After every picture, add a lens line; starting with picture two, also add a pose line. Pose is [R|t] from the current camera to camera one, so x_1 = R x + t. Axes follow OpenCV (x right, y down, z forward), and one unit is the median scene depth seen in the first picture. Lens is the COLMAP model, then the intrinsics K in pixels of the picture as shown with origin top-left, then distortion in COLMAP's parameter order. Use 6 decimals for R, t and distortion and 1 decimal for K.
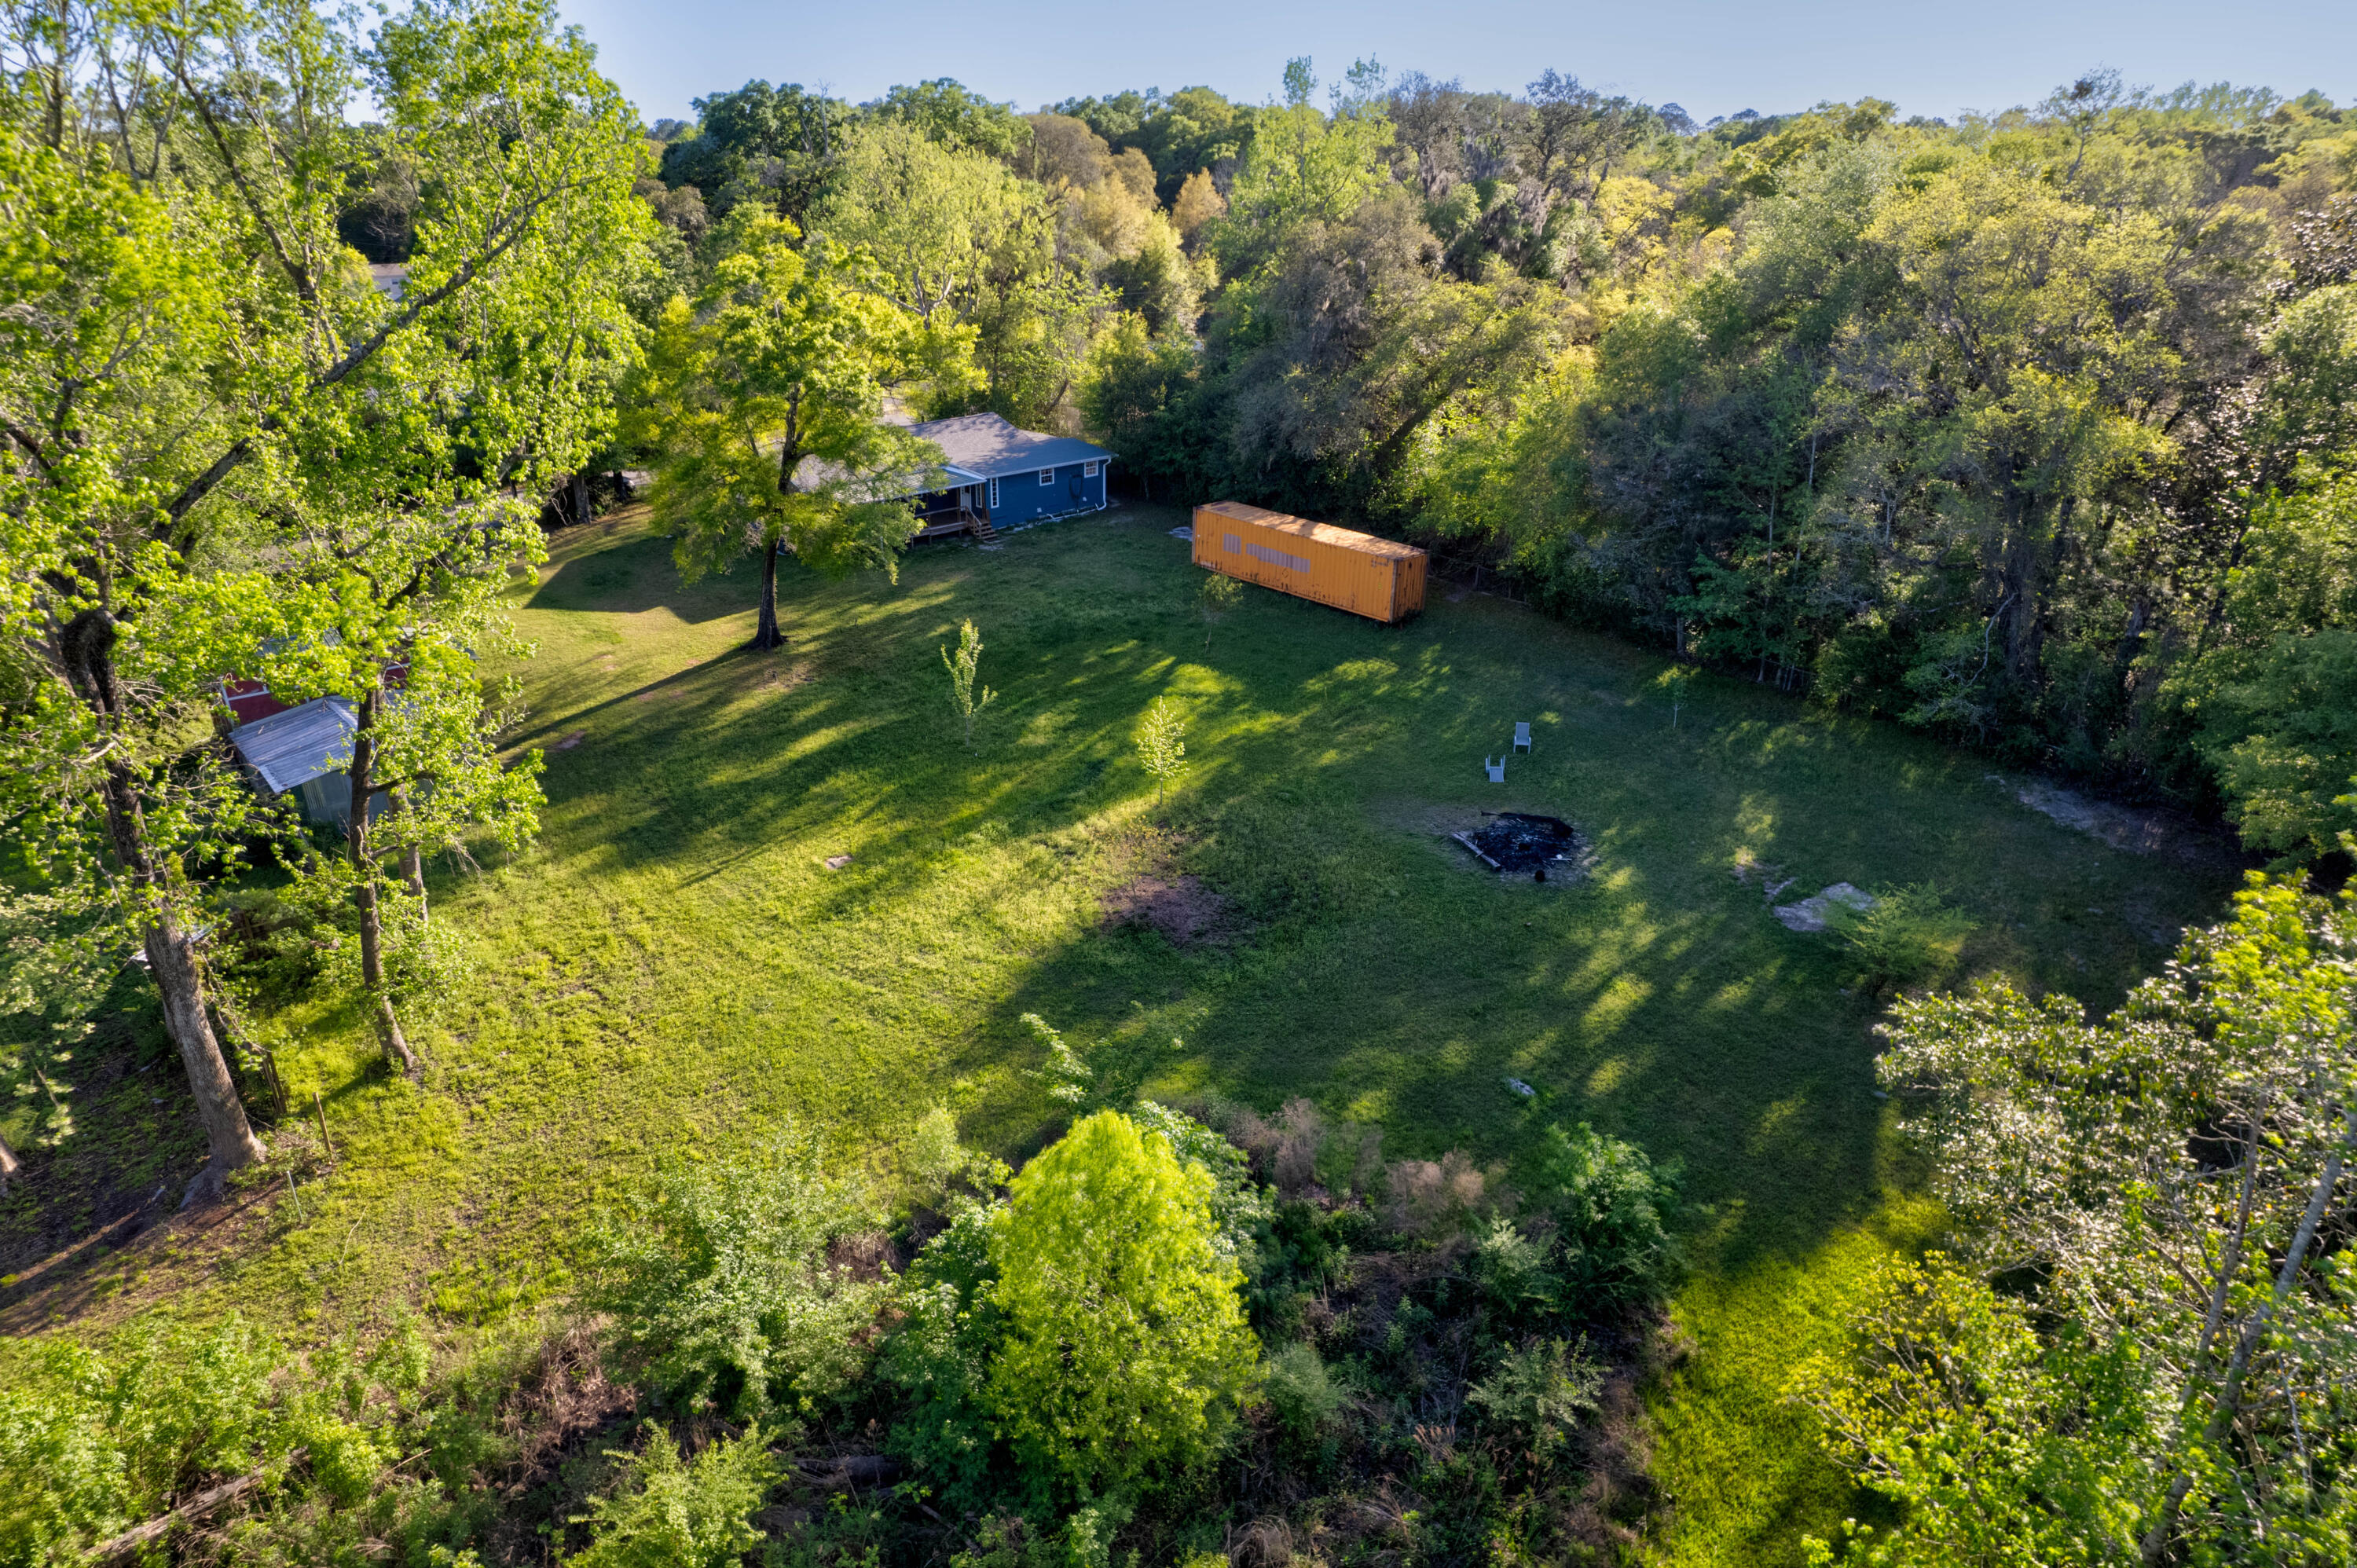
lens RADIAL K [[1500.3, 0, 1178.5], [0, 1500.3, 784.0], [0, 0, 1]] dist [-0.098762, 0.085361]
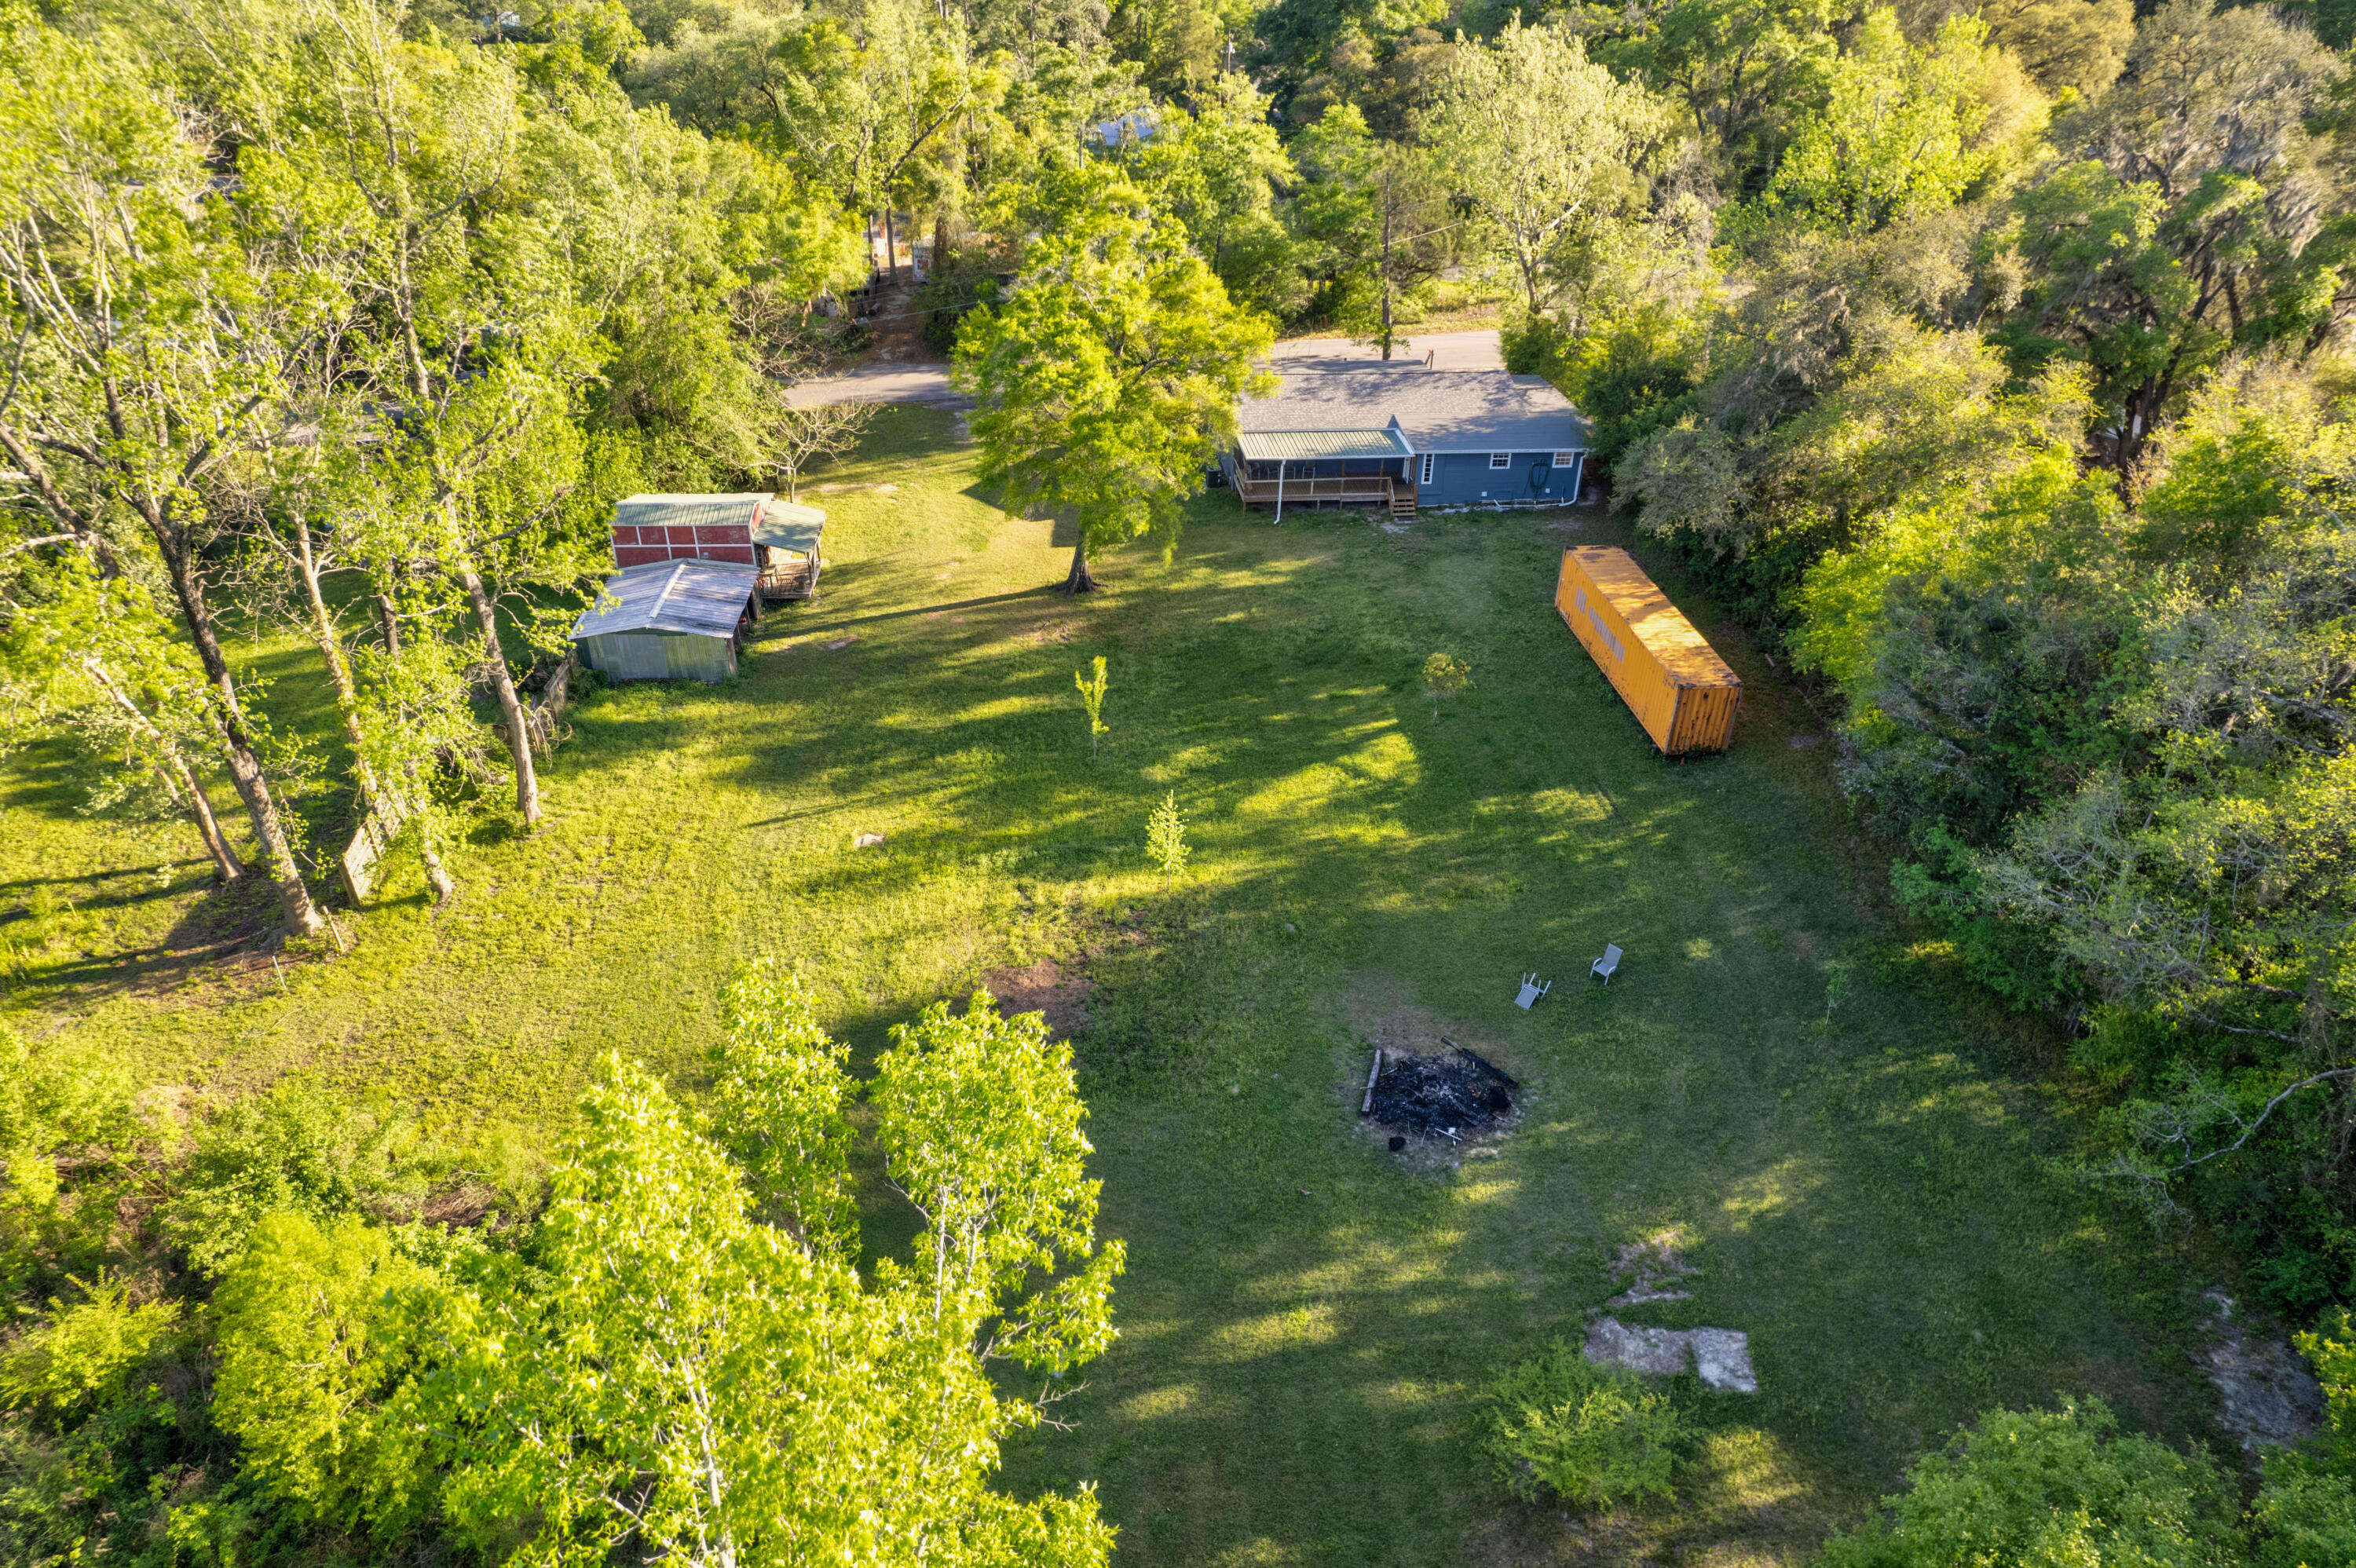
lens RADIAL K [[1499.6, 0, 1178.0], [0, 1499.6, 784.0], [0, 0, 1]] dist [-0.098762, 0.085361]
pose [[0.782748, 0.327783, -0.529022, 0.464622], [-0.251195, 0.944138, 0.213319, -0.250400], [0.569392, -0.034087, 0.821359, 0.204658]]
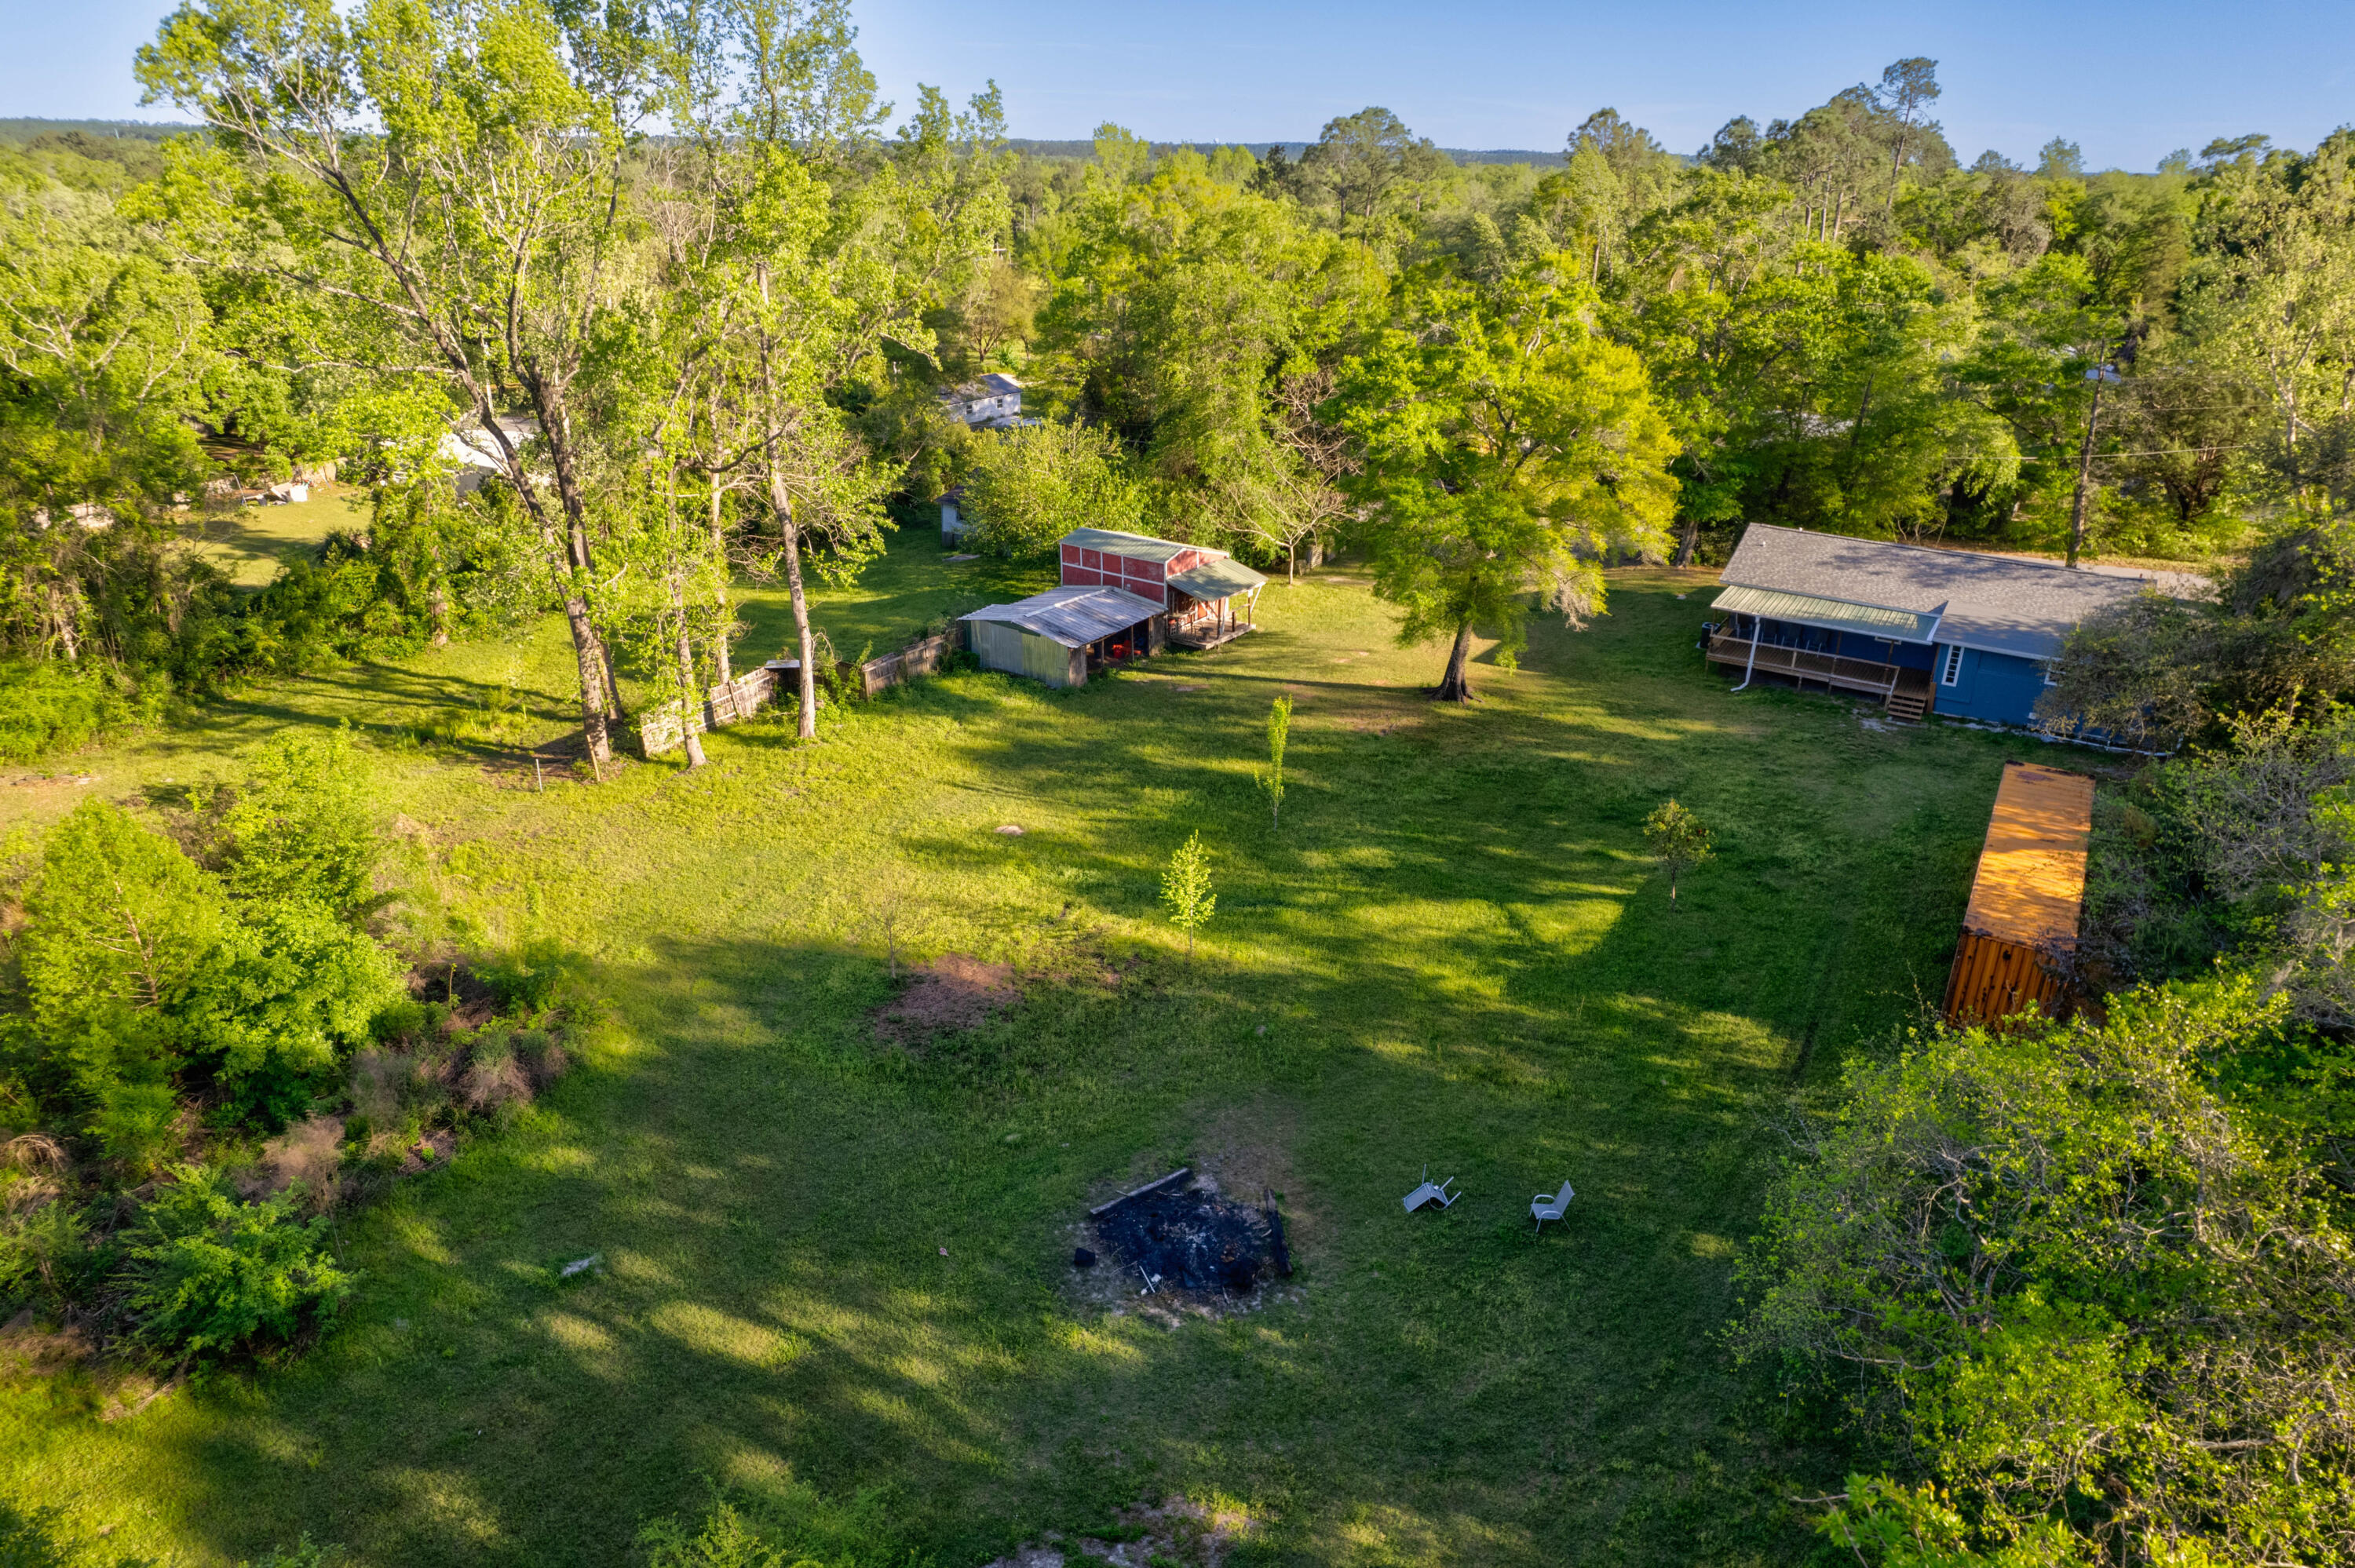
lens RADIAL K [[1508.5, 0, 1173.8], [0, 1508.5, 761.1], [0, 0, 1]] dist [-0.127401, 0.126580]
pose [[0.209713, 0.355105, -0.911000, 0.685485], [-0.389077, 0.885083, 0.255436, -0.281537], [0.897017, 0.300880, 0.323777, 0.669876]]
